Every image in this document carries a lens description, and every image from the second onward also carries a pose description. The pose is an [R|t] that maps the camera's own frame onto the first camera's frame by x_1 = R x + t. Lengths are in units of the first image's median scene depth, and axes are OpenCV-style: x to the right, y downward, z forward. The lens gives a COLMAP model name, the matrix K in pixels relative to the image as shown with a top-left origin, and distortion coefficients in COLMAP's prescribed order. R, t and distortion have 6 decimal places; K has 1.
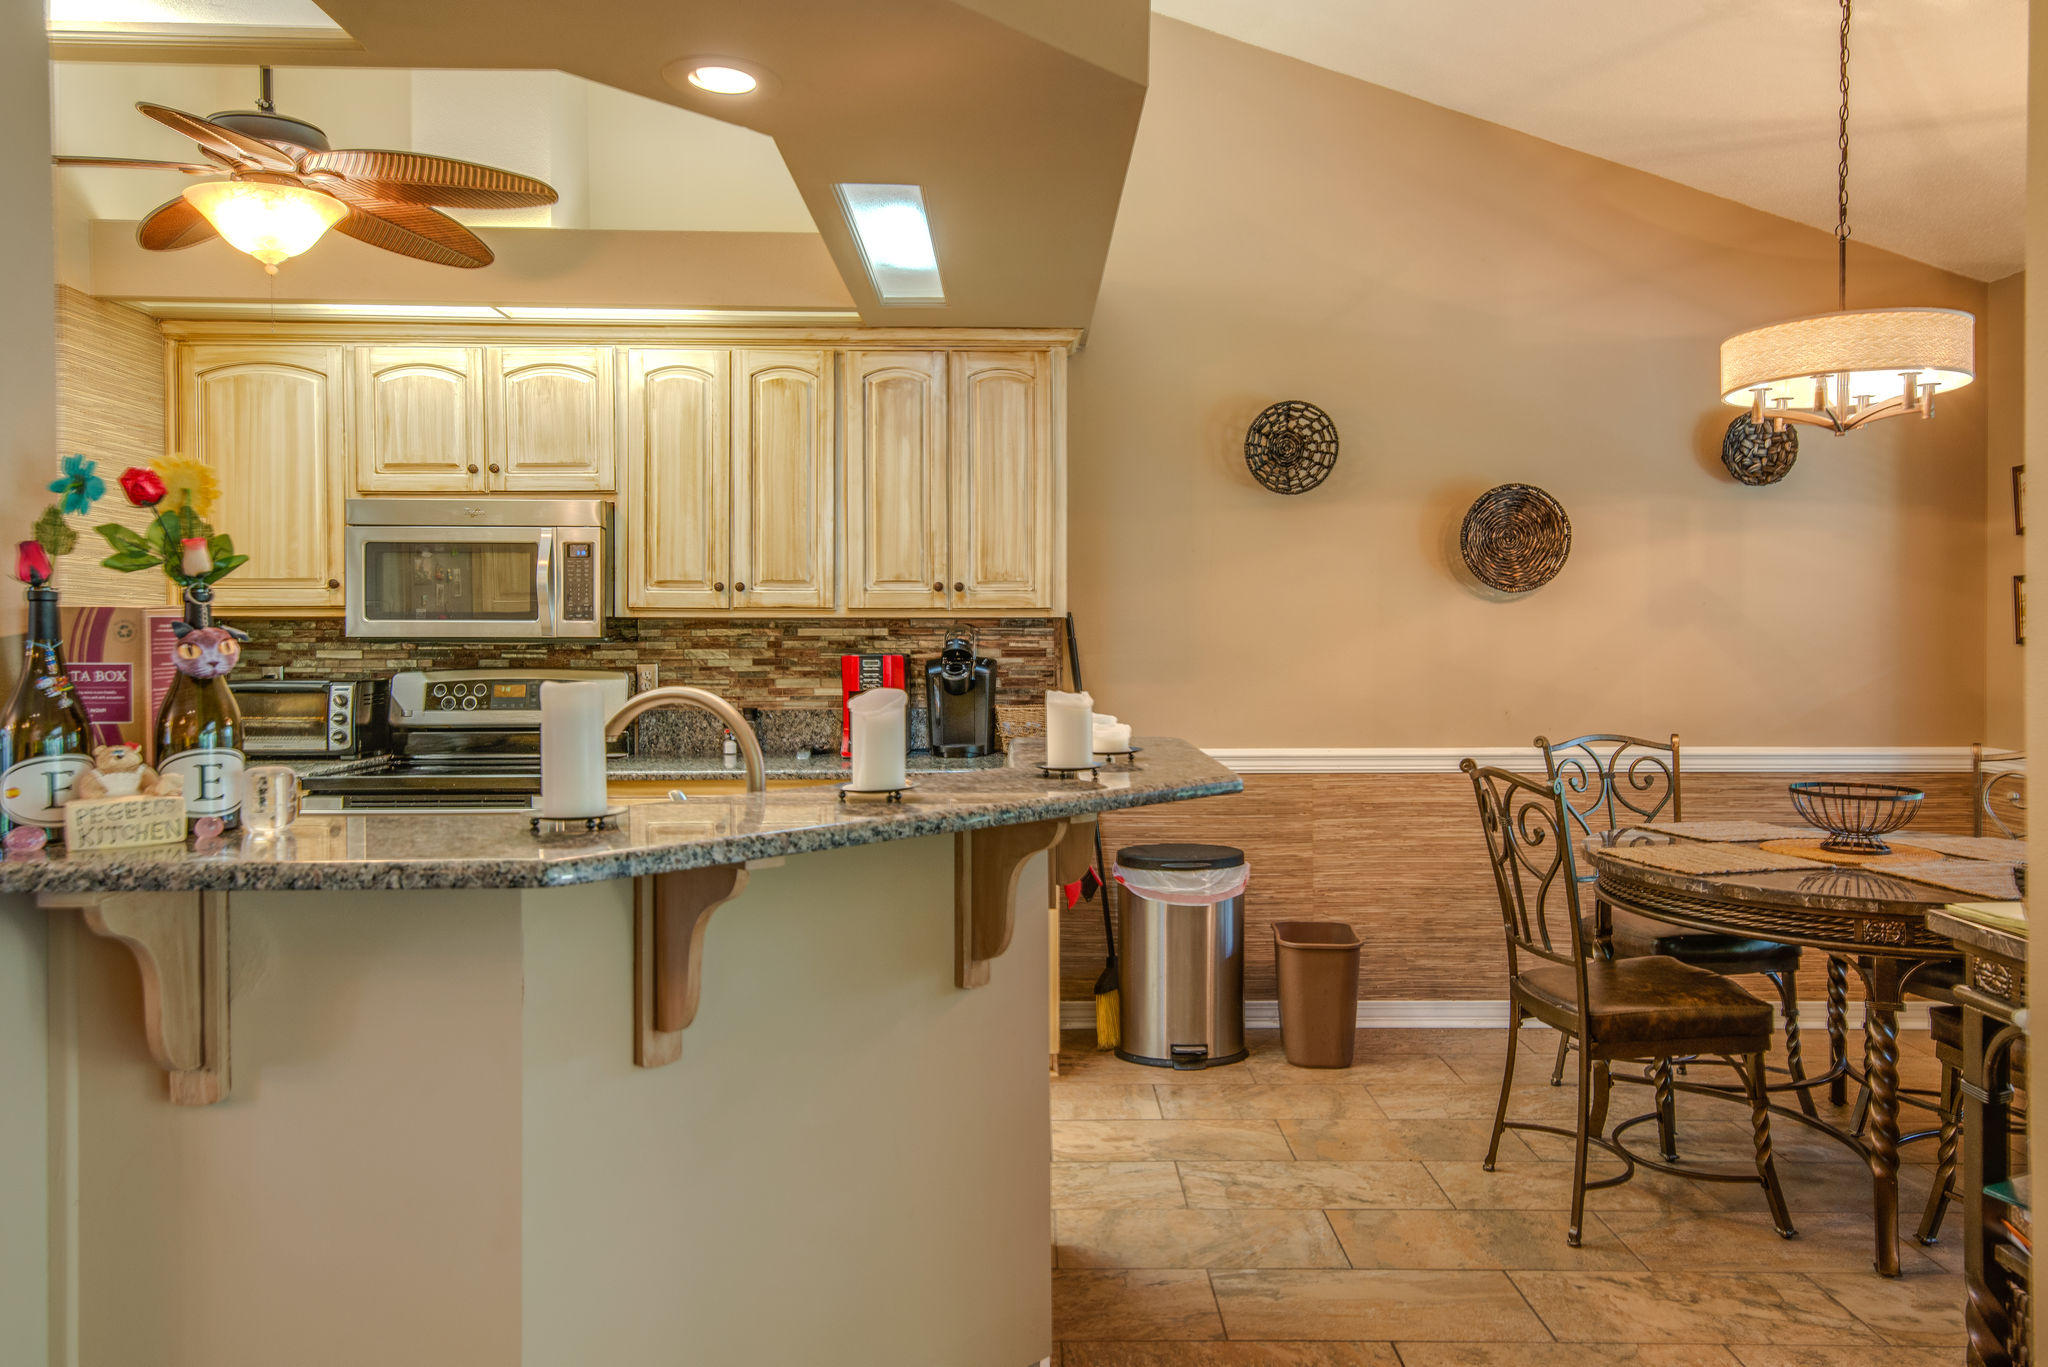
lens RADIAL K [[1396.9, 0, 1024.0], [0, 1396.9, 683.5], [0, 0, 1]] dist [0.033125, 0.002364]
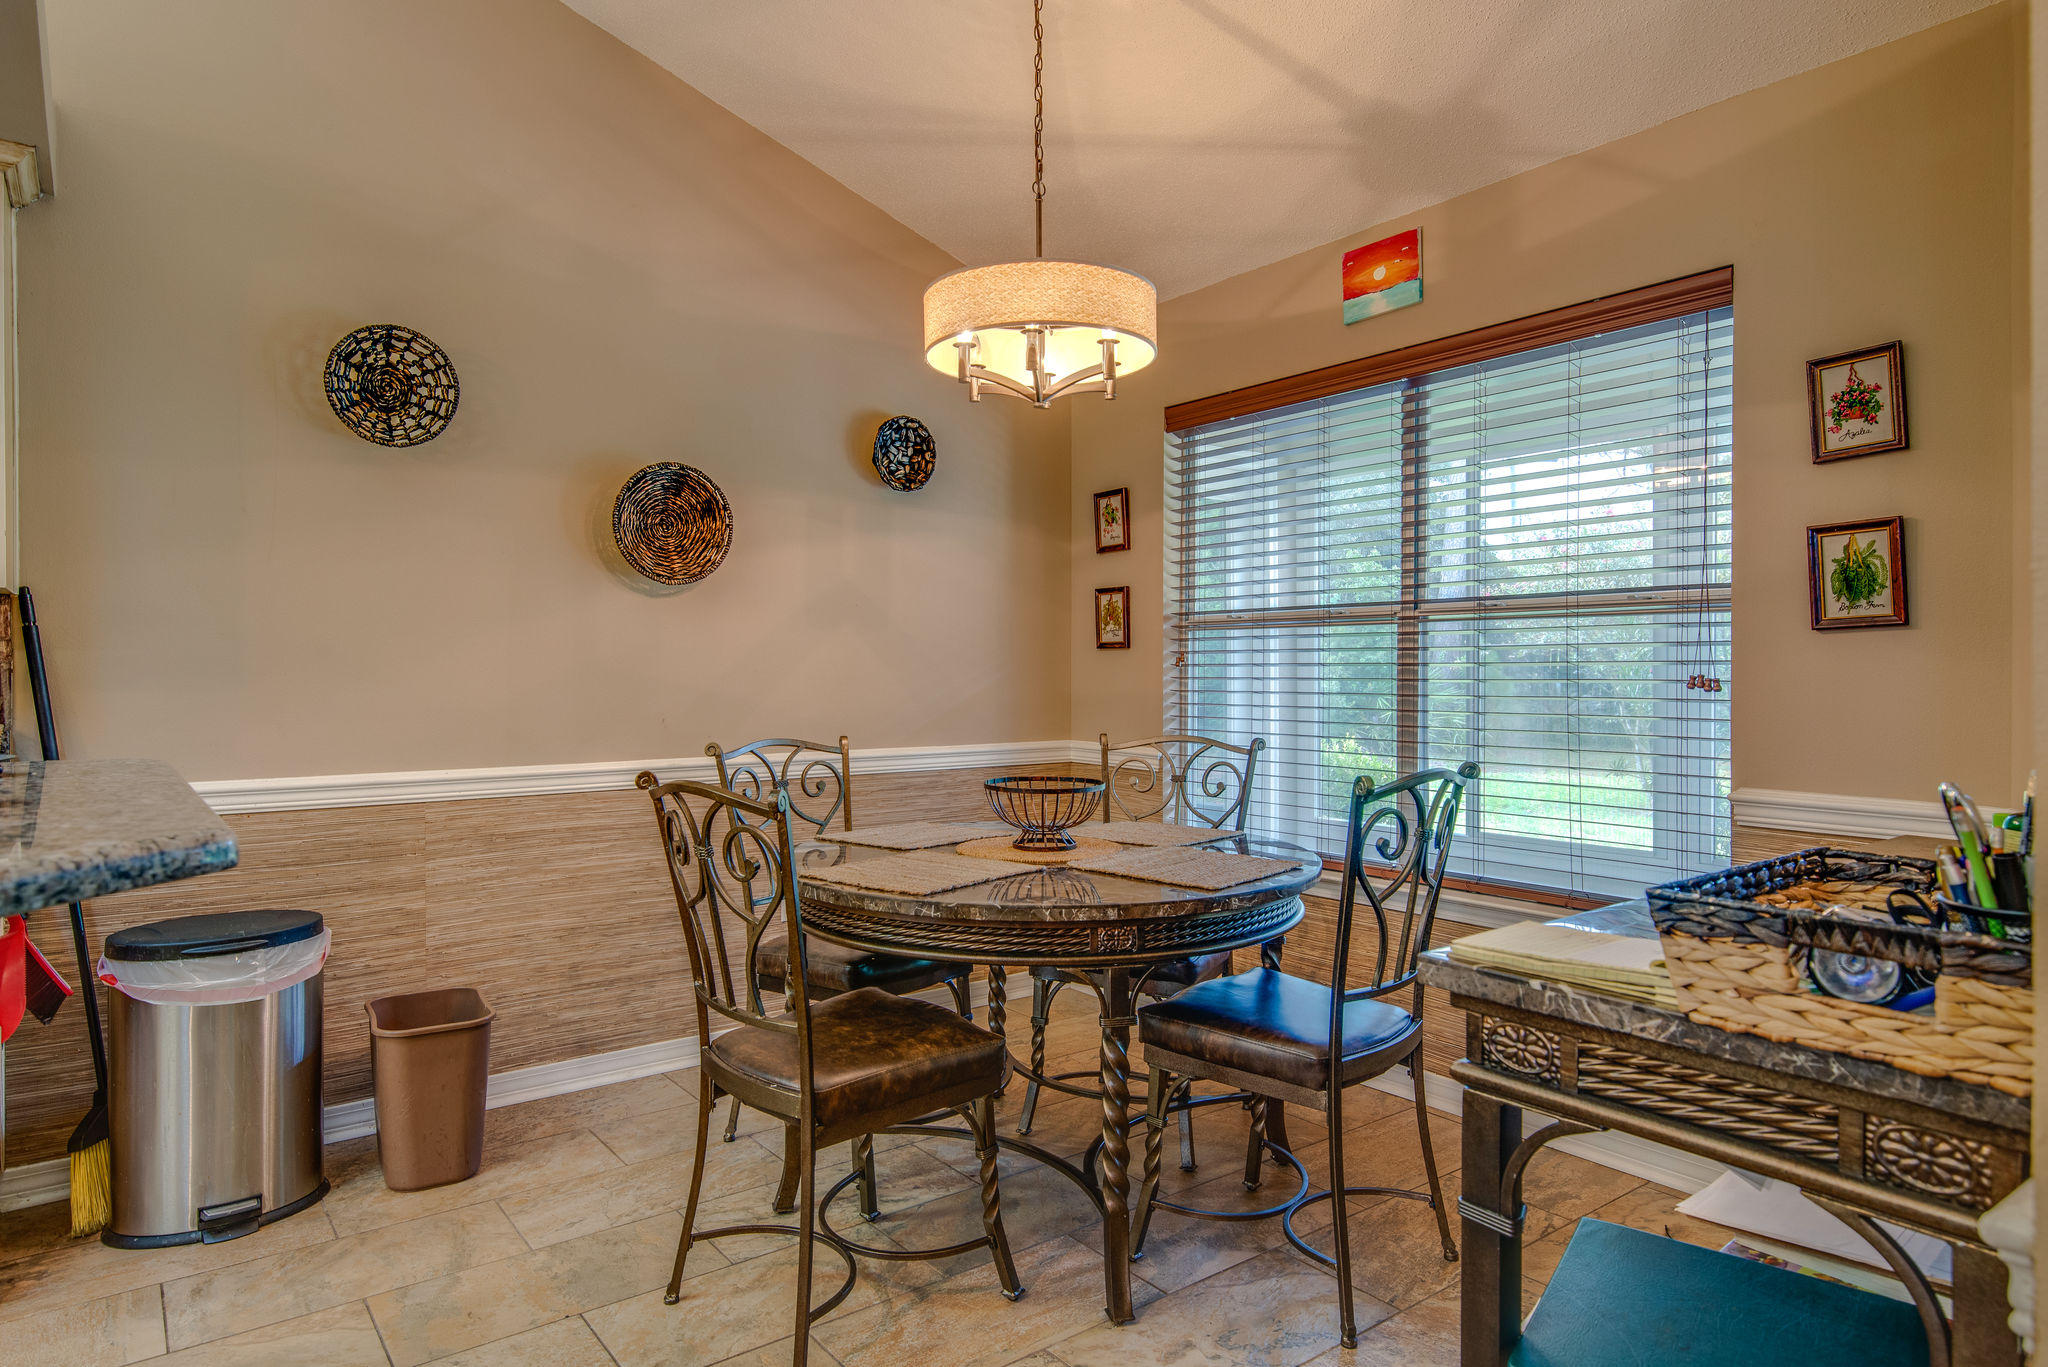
lens RADIAL K [[1163.1, 0, 1029.5], [0, 1163.1, 669.2], [0, 0, 1]] dist [0.009972, -0.003686]
pose [[0.778184, 0.005227, 0.628015, 0.062399], [0.017994, 0.999369, -0.030614, 0.016282], [-0.627779, 0.035124, 0.777599, 0.291767]]
